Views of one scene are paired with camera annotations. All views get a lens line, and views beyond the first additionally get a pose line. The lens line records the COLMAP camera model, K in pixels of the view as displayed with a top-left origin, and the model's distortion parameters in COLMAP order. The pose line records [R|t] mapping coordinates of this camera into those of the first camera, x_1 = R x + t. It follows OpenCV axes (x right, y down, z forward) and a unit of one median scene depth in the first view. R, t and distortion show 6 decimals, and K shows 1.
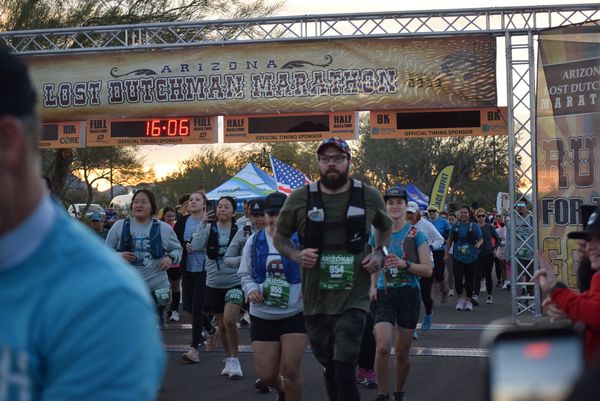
lens RADIAL K [[1487.2, 0, 300.0], [0, 1487.2, 200.5], [0, 0, 1]] dist [-0.291061, -0.056508]
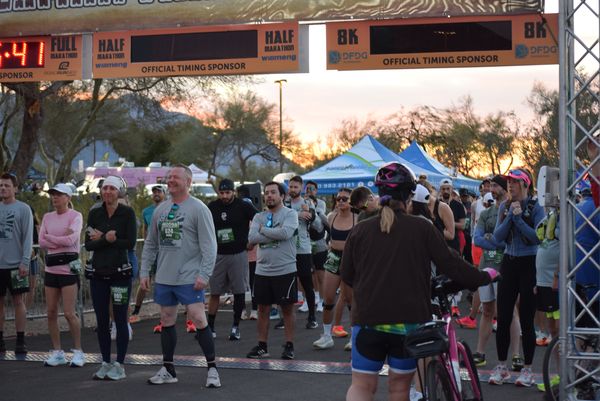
lens RADIAL K [[1487.2, 0, 300.0], [0, 1487.2, 200.5], [0, 0, 1]] dist [-0.291061, -0.056508]
pose [[0.989897, 0.019248, -0.140475, 0.119518], [-0.017514, 0.999755, 0.013571, 0.001291], [0.140701, -0.010974, 0.989991, 0.426375]]
